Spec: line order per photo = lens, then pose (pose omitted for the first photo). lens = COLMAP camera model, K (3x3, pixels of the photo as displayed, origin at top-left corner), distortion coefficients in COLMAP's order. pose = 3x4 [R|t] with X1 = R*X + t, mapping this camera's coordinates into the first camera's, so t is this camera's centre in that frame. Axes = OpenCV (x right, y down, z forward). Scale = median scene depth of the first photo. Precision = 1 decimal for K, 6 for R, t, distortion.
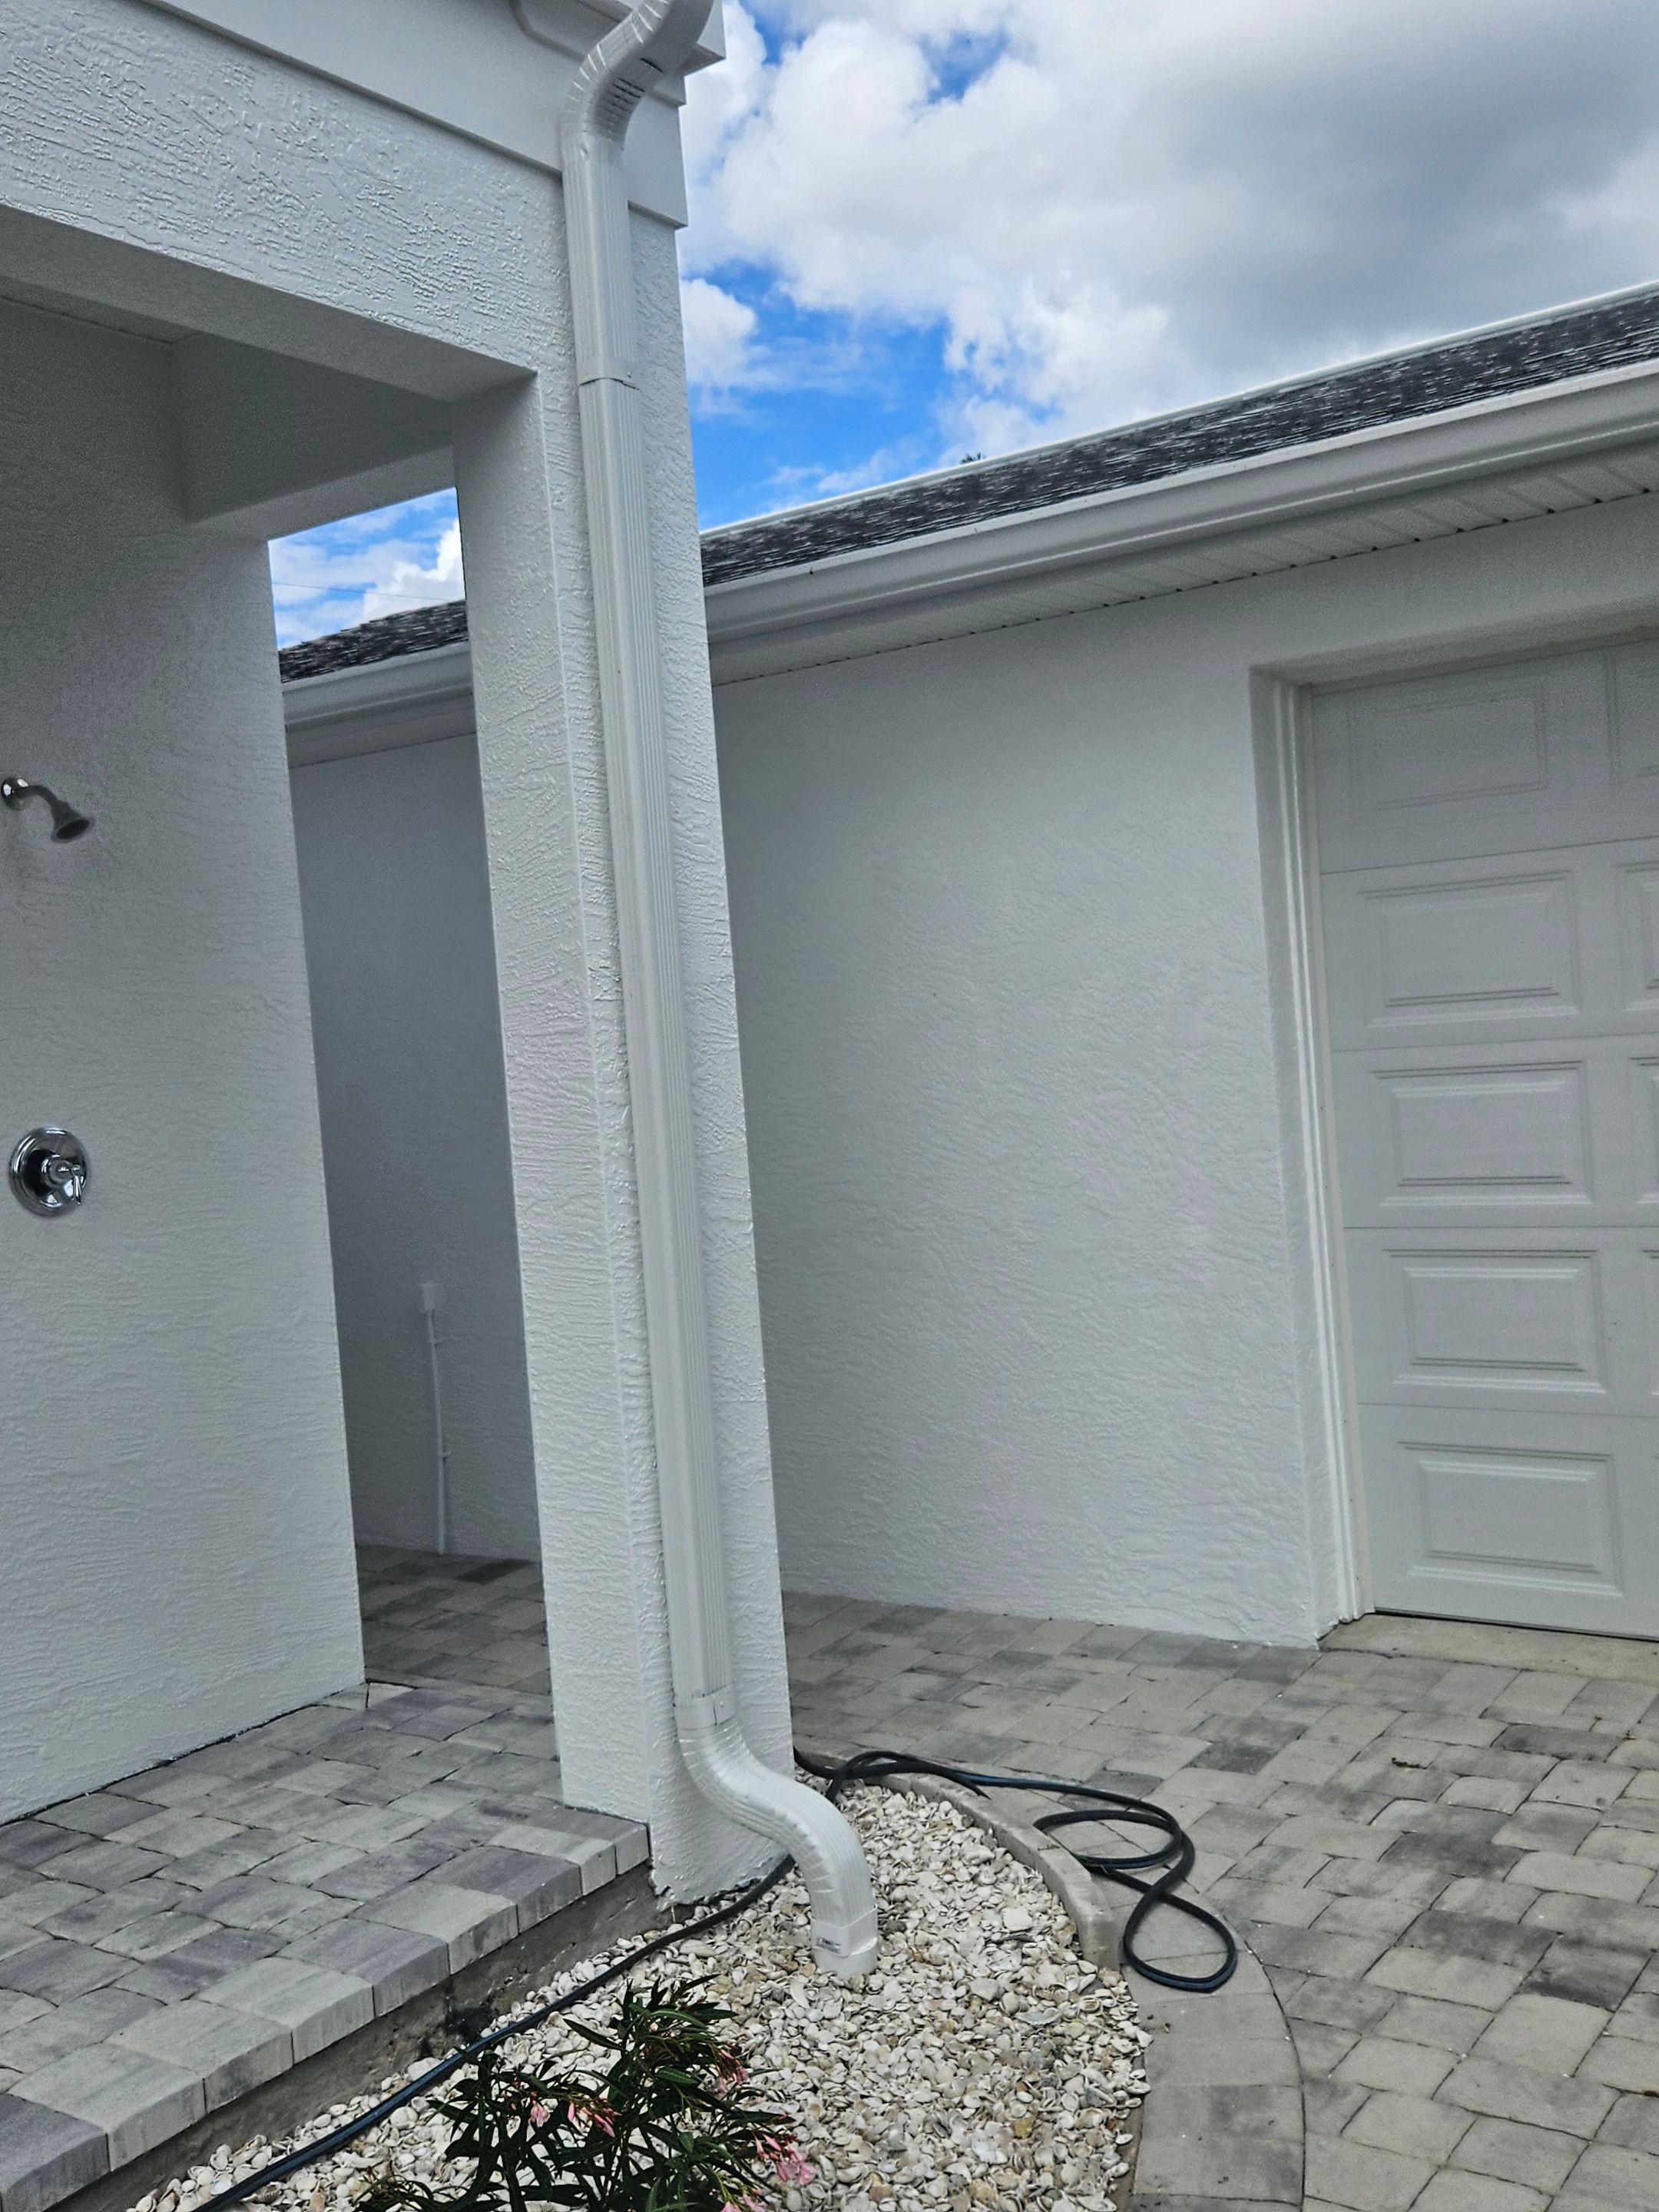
lens RADIAL K [[2004.8, 0, 832.3], [0, 2004.8, 1038.7], [0, 0, 1]] dist [0.095306, -0.068894]
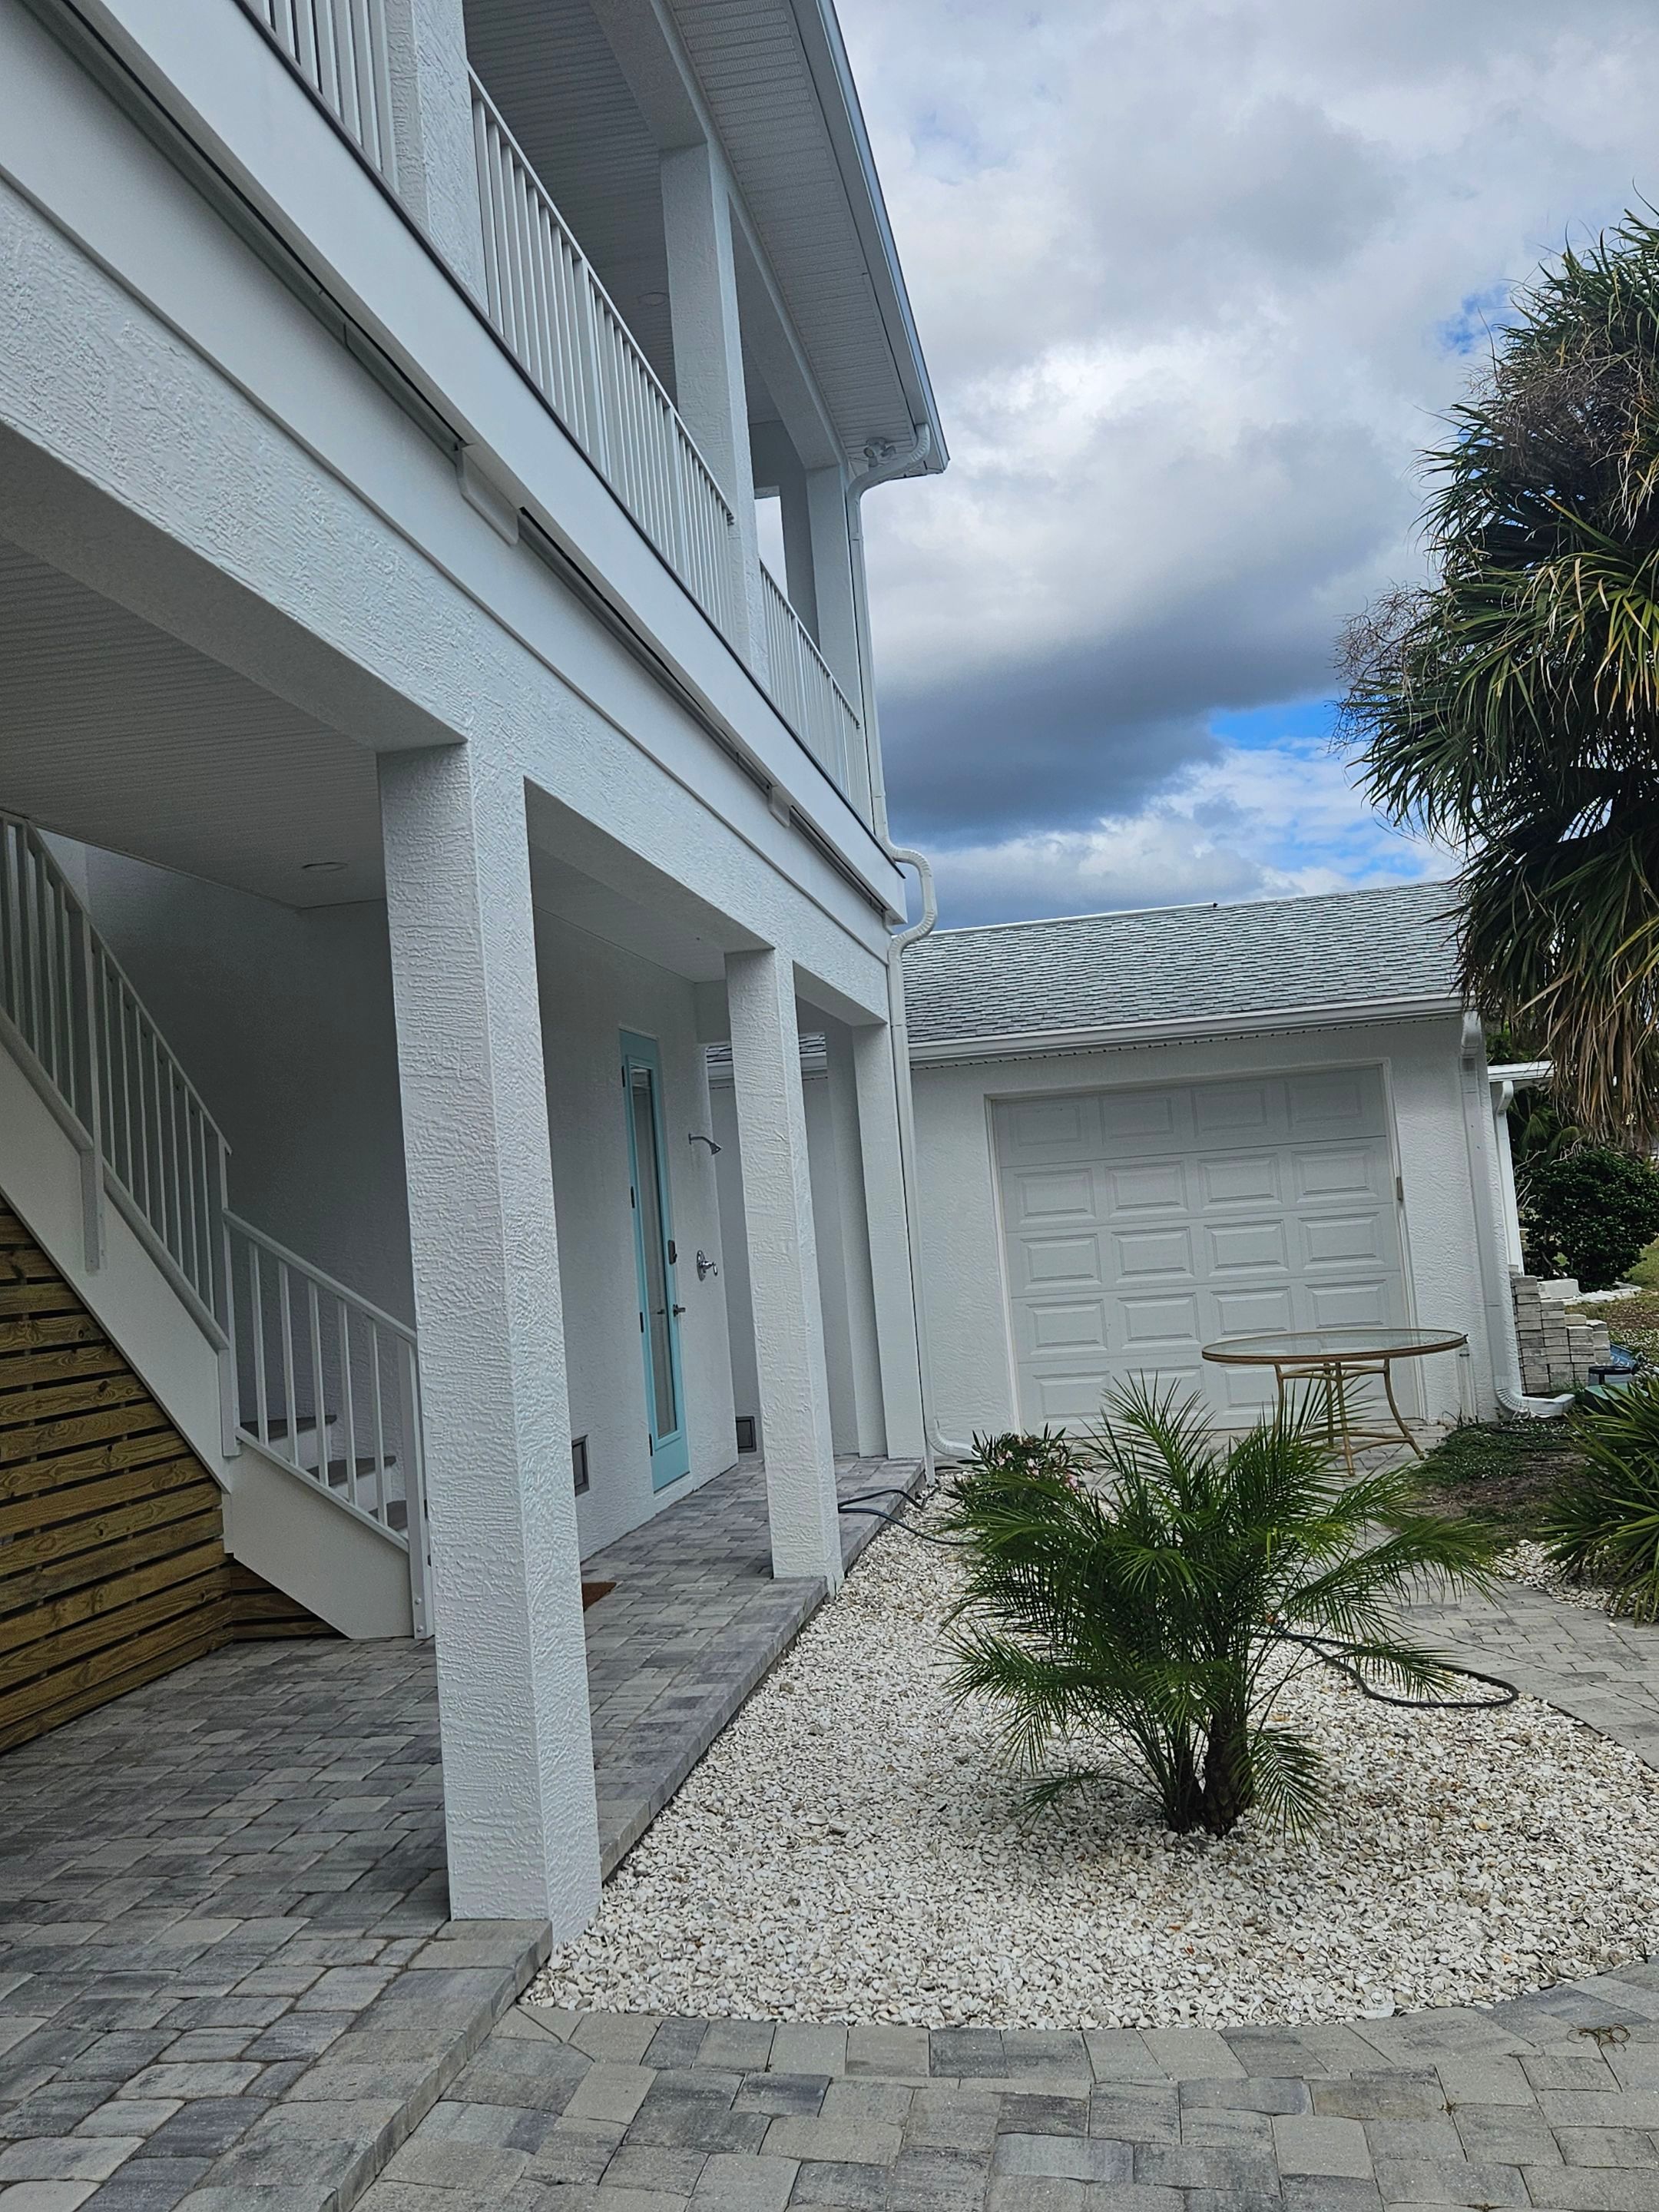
lens RADIAL K [[2004.8, 0, 832.3], [0, 2004.8, 1038.7], [0, 0, 1]] dist [0.095306, -0.068894]
pose [[0.886357, 0.038040, 0.461437, -1.396267], [0.022461, 0.991913, -0.124914, 0.090404], [-0.462457, 0.121083, 0.878335, -1.493860]]
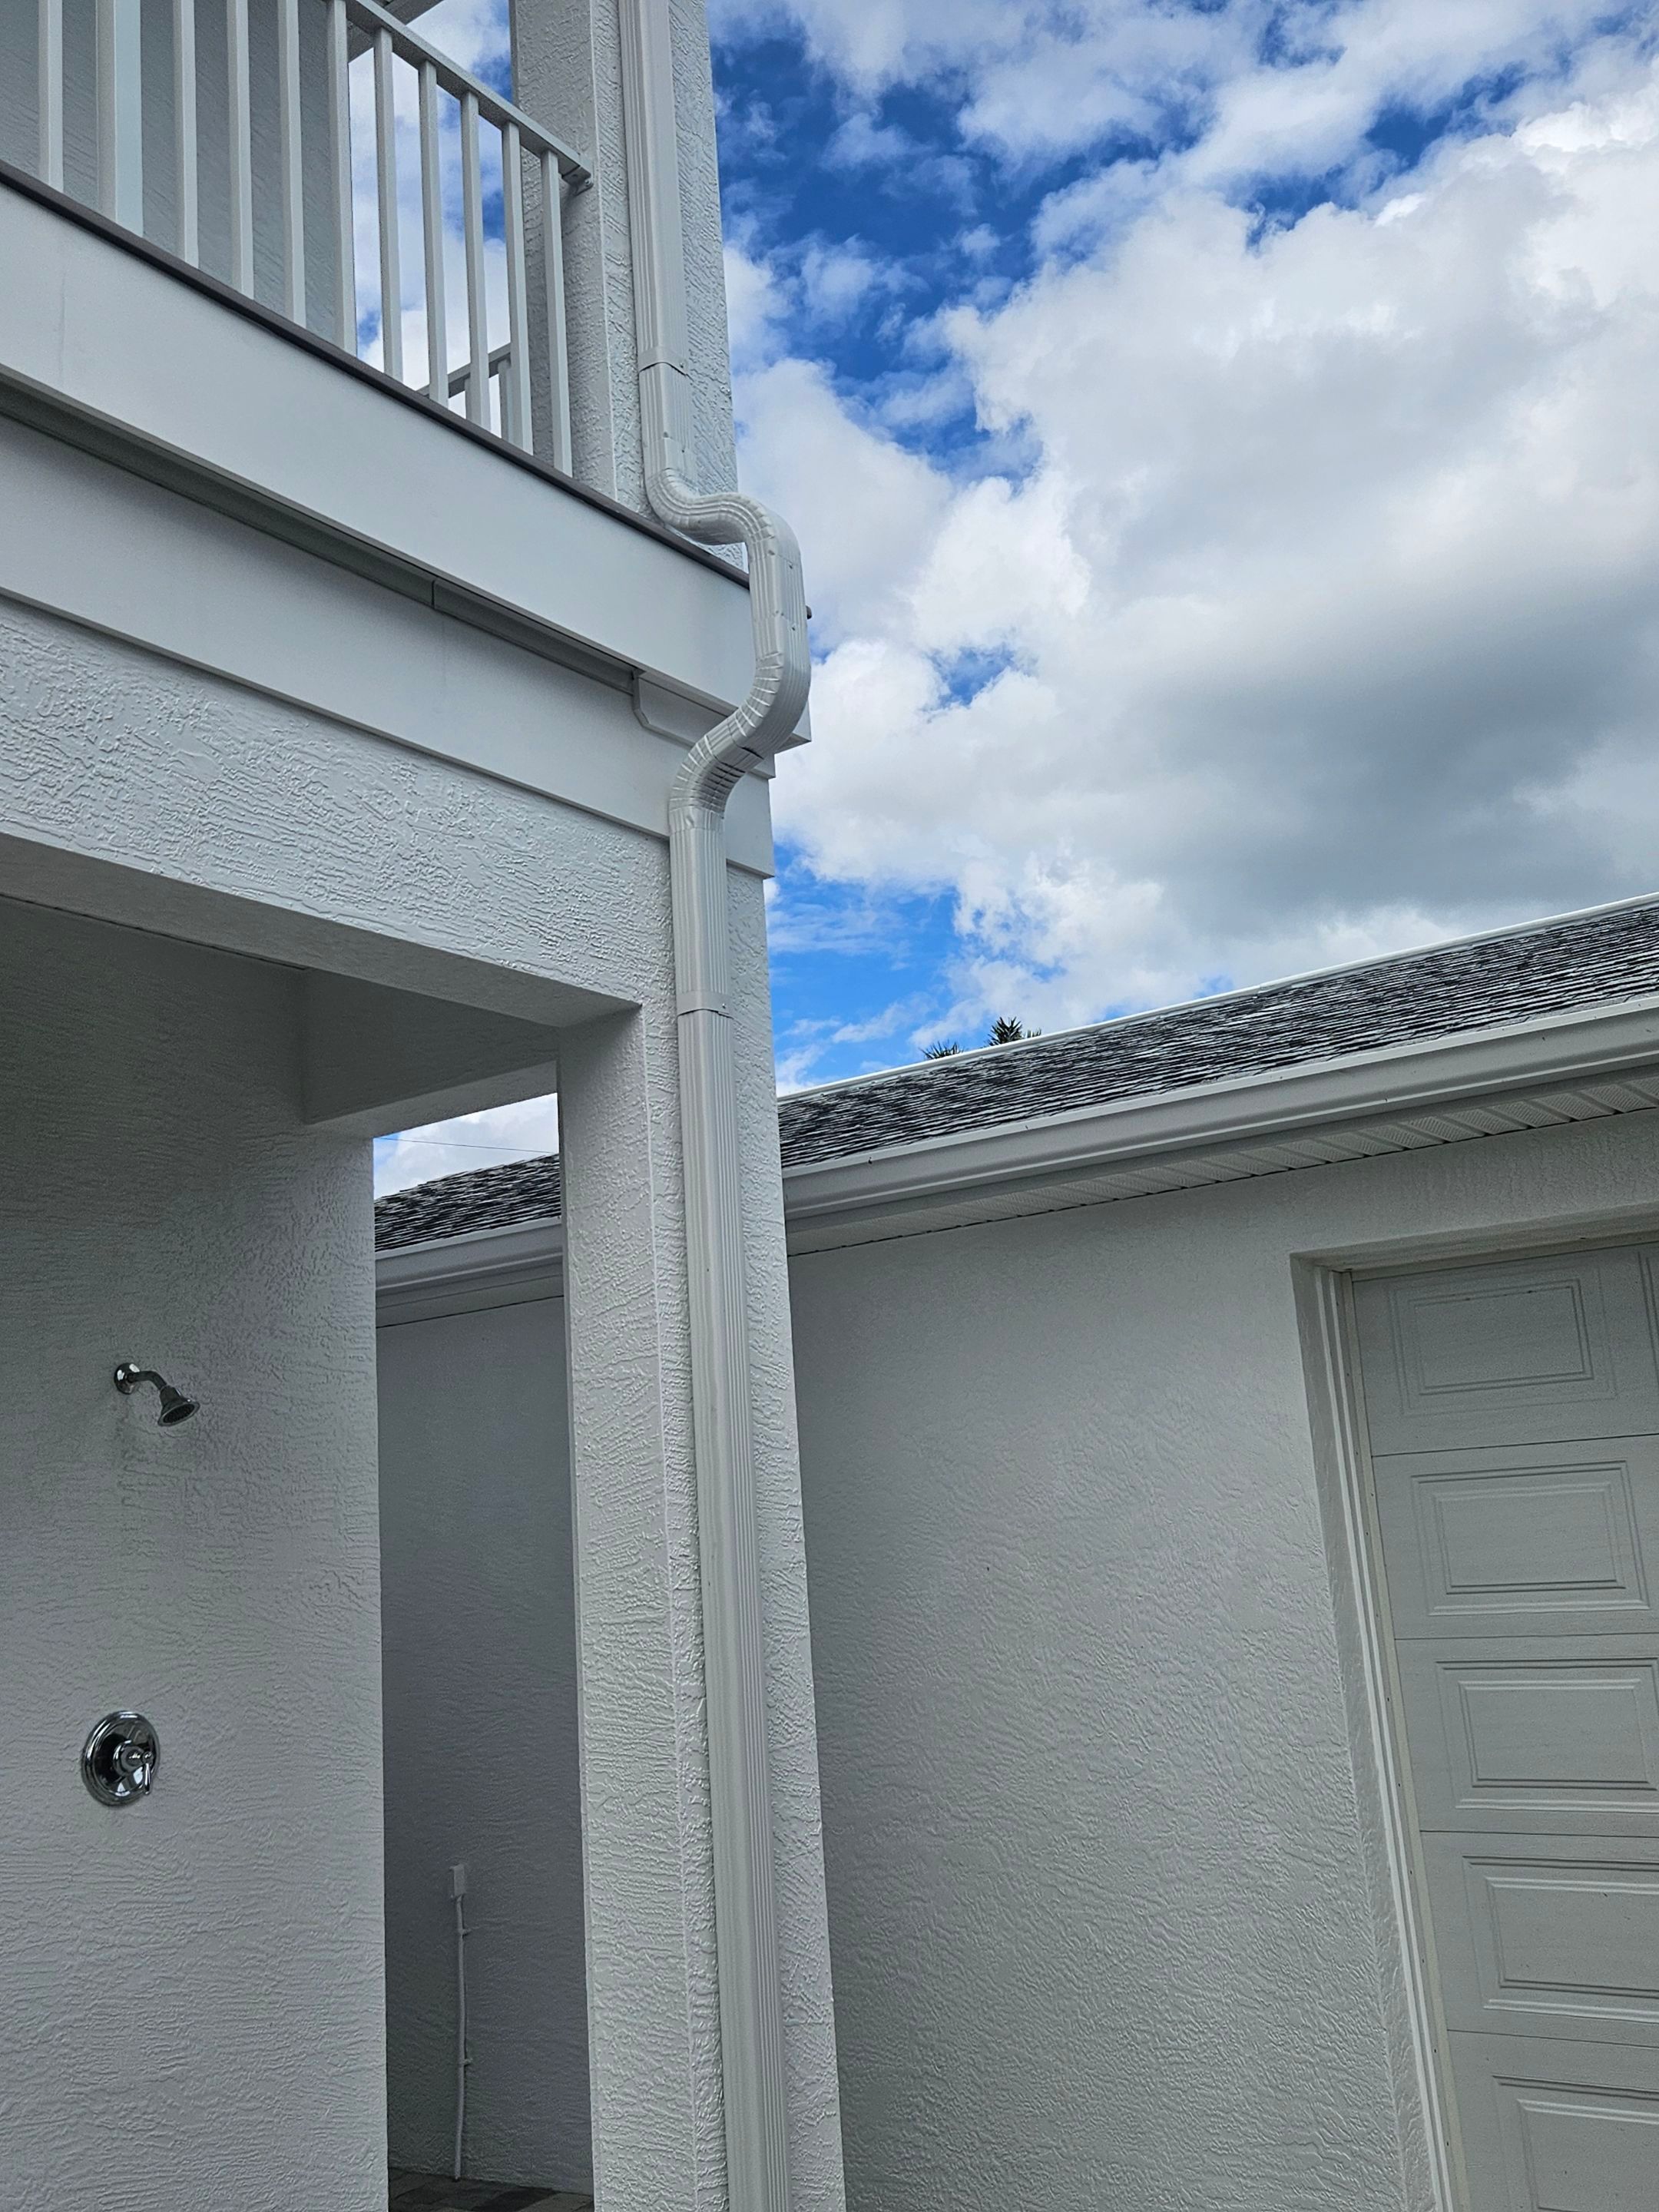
lens RADIAL K [[1986.9, 0, 792.1], [0, 1986.9, 1102.4], [0, 0, 1]] dist [0.095226, -0.079766]
pose [[0.999612, 0.006521, -0.027071, -0.025942], [-0.012608, 0.972821, -0.231215, -0.020304], [0.024827, 0.231467, 0.972526, -0.032338]]
